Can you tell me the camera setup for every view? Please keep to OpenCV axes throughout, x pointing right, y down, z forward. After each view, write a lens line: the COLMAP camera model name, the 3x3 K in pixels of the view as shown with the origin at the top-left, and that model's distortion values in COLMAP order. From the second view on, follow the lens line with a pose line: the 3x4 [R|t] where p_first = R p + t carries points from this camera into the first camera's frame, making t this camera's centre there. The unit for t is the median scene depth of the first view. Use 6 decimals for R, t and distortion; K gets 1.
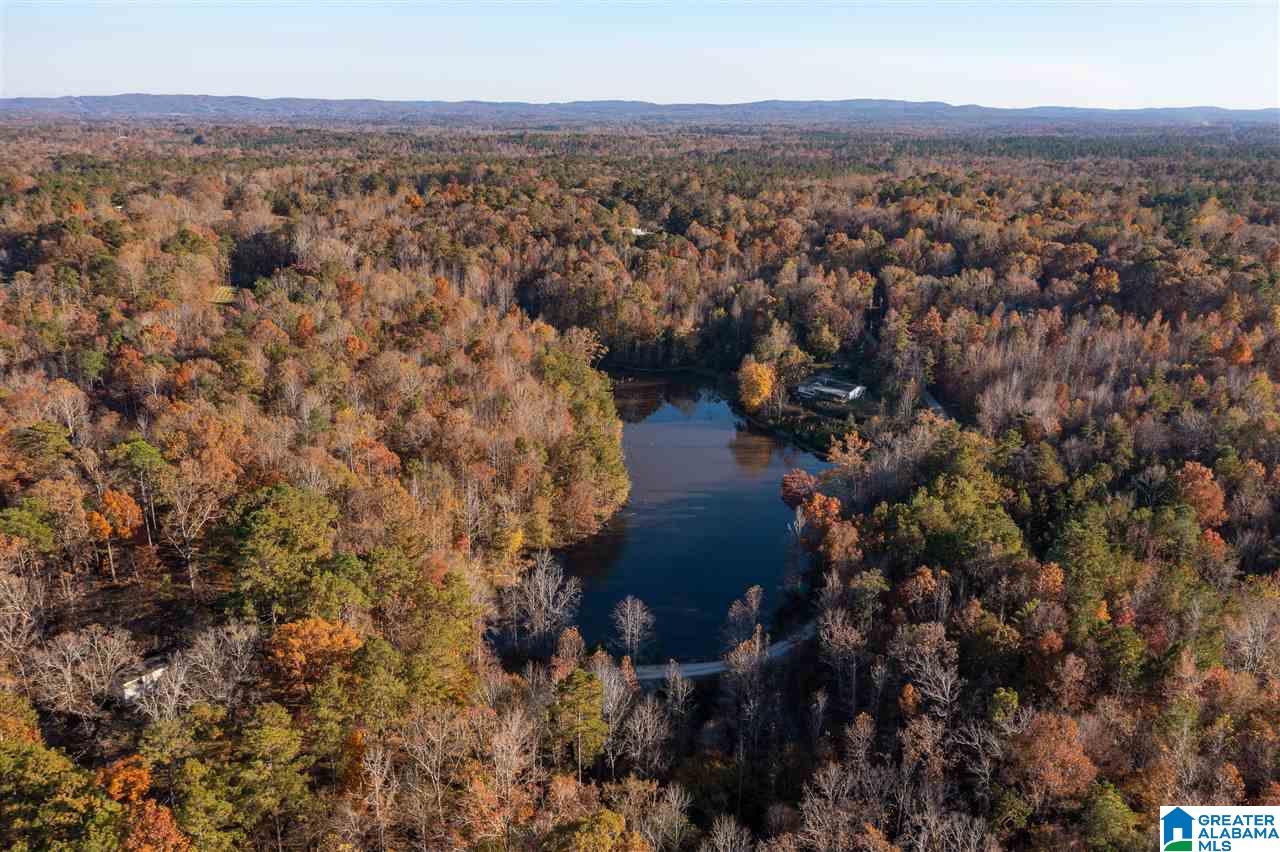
lens RADIAL K [[1015.8, 0, 639.0], [0, 1015.8, 426.0], [0, 0, 1]] dist [-0.001804, -0.001529]
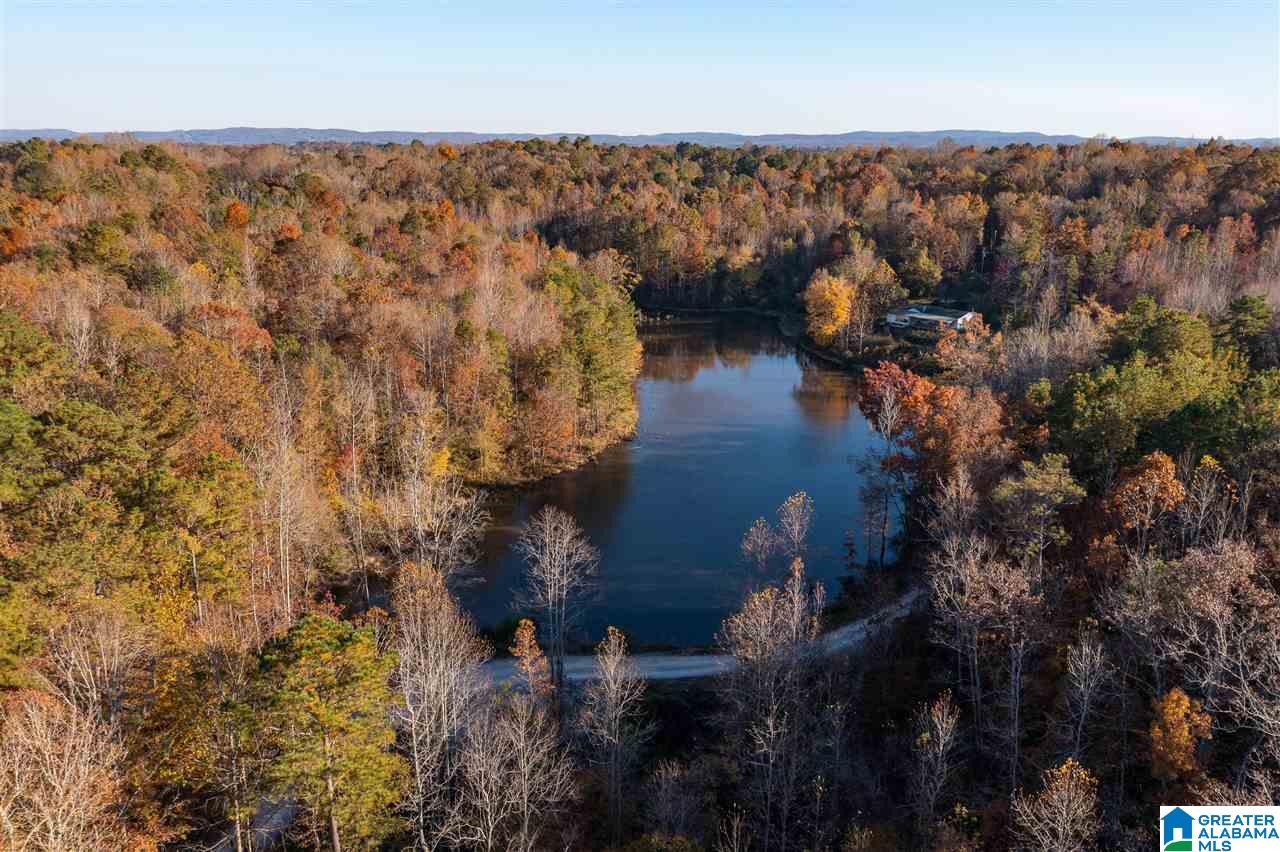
lens RADIAL K [[1015.8, 0, 638.9], [0, 1015.8, 421.9], [0, 0, 1]] dist [-0.001804, -0.001529]
pose [[0.996451, 0.018595, -0.082094, 0.037334], [-0.021530, 0.999155, -0.035007, 0.068741], [0.081373, 0.036650, 0.996010, 0.240966]]
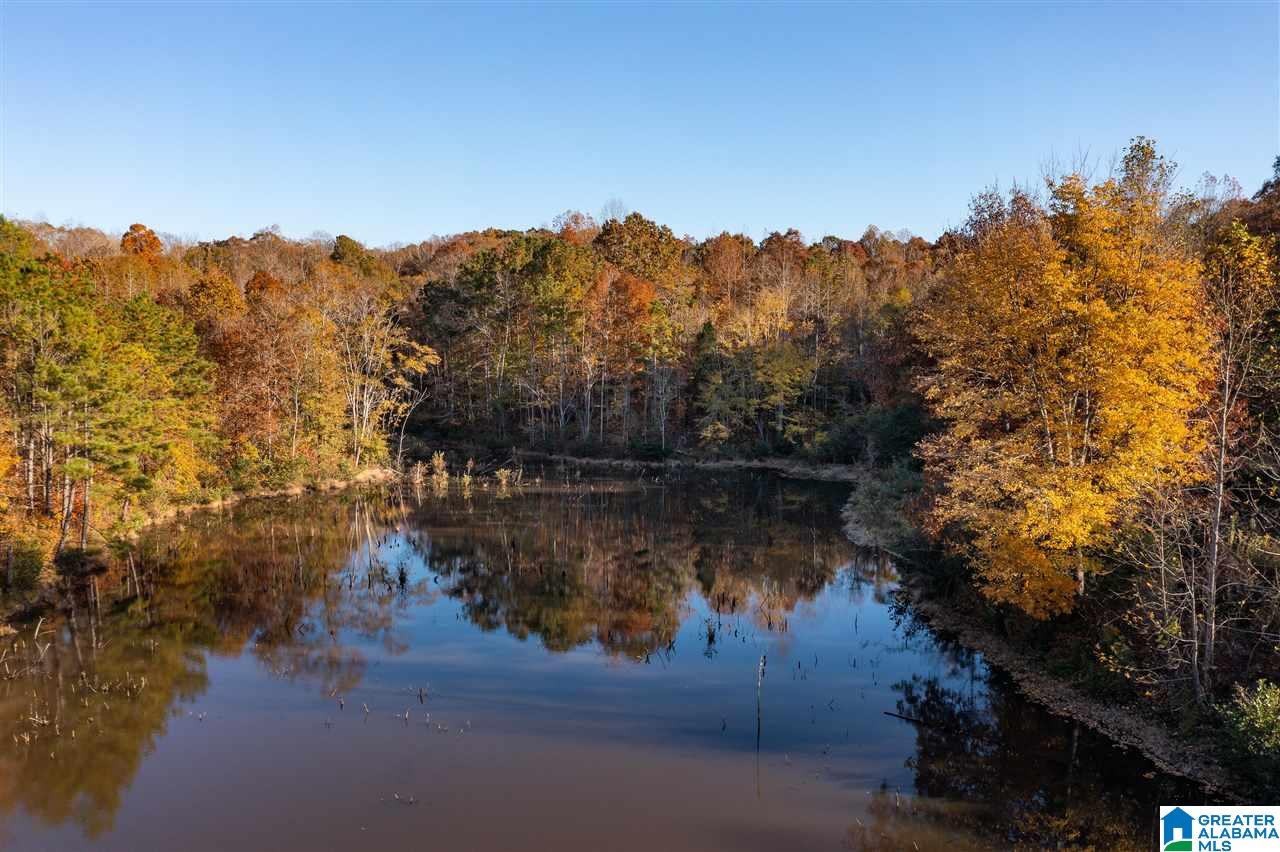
lens RADIAL K [[1015.8, 0, 642.2], [0, 1015.8, 422.9], [0, 0, 1]] dist [-0.001804, -0.001529]
pose [[0.973093, 0.012314, -0.230082, 0.089707], [-0.064290, 0.973423, -0.219807, -0.005324], [0.221260, 0.228685, 0.948023, 0.833809]]
